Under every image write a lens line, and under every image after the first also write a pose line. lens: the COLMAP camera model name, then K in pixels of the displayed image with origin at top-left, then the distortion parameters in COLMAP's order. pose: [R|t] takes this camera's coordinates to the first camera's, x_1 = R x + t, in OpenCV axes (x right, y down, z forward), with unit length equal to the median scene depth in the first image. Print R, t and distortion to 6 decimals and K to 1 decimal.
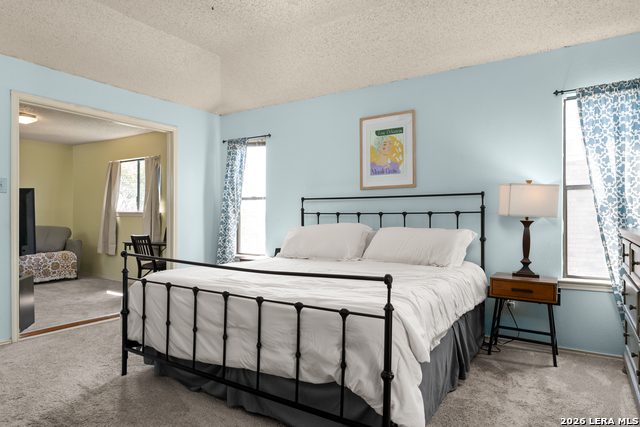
lens RADIAL K [[398.2, 0, 320.1], [0, 398.2, 215.2], [0, 0, 1]] dist [-0.001123, -0.000802]
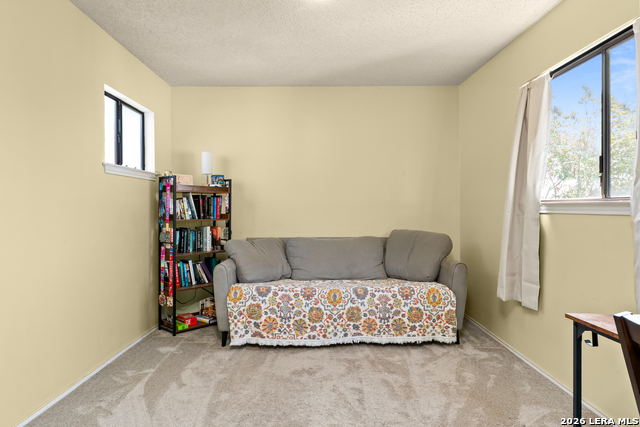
lens RADIAL K [[398.2, 0, 319.8], [0, 398.2, 214.5], [0, 0, 1]] dist [-0.001123, -0.000802]
pose [[0.560975, -0.005409, -0.827815, -0.308728], [0.011747, 0.999930, 0.001428, 0.001442], [0.827749, -0.010525, 0.560999, 0.600226]]
